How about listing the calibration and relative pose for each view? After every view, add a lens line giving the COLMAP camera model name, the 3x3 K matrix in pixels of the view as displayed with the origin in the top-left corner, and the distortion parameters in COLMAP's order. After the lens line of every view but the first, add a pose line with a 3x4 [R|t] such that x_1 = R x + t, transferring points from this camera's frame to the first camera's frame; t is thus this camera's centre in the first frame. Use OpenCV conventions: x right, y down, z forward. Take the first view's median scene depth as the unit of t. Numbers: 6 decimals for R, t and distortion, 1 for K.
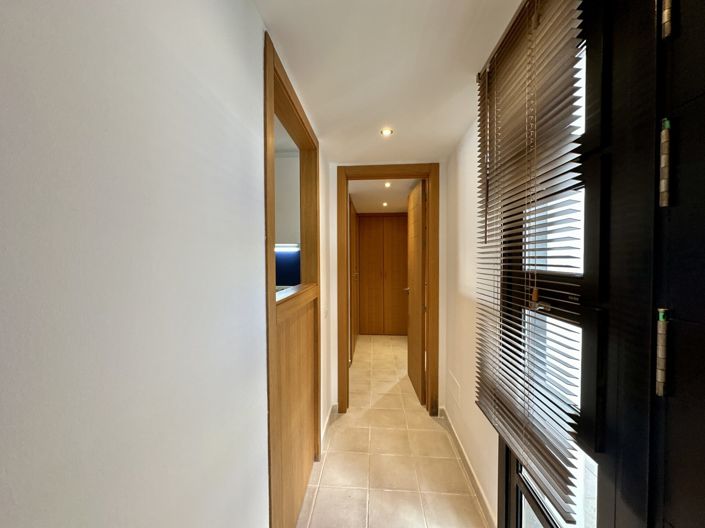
lens RADIAL K [[281.0, 0, 351.4], [0, 281.0, 263.3], [0, 0, 1]] dist [-0.003277, 0.000448]
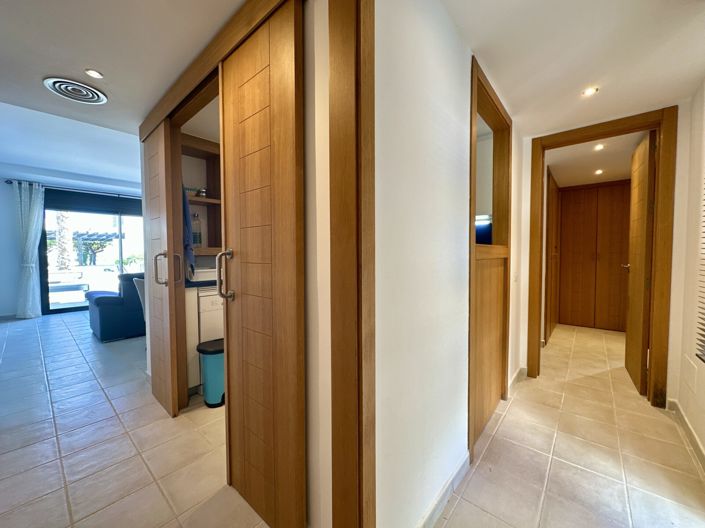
lens RADIAL K [[281.0, 0, 350.0], [0, 281.0, 263.4], [0, 0, 1]] dist [-0.003277, 0.000448]
pose [[0.808384, 0.022312, -0.588233, 0.029407], [-0.009624, 0.999649, 0.024691, 0.106832], [0.588577, -0.014299, 0.808315, -0.268152]]
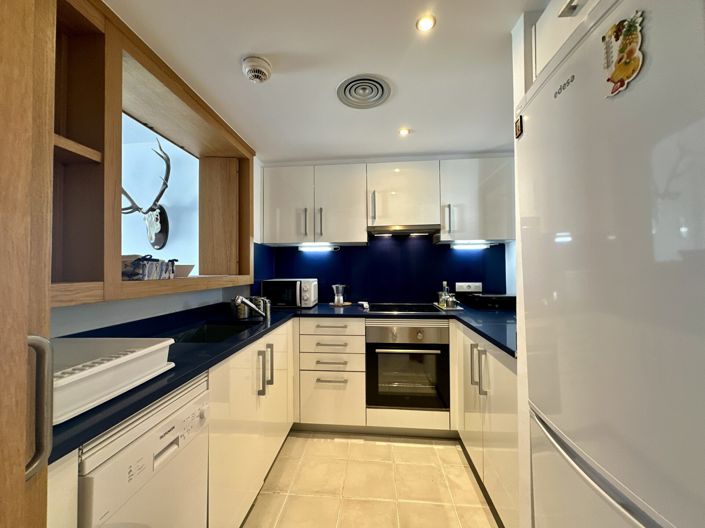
lens RADIAL K [[281.0, 0, 351.3], [0, 281.0, 261.5], [0, 0, 1]] dist [-0.003277, 0.000448]
pose [[0.999967, -0.002208, -0.007755, -0.766697], [0.001839, 0.998882, -0.047240, 0.061876], [0.007850, 0.047224, 0.998853, -0.043193]]
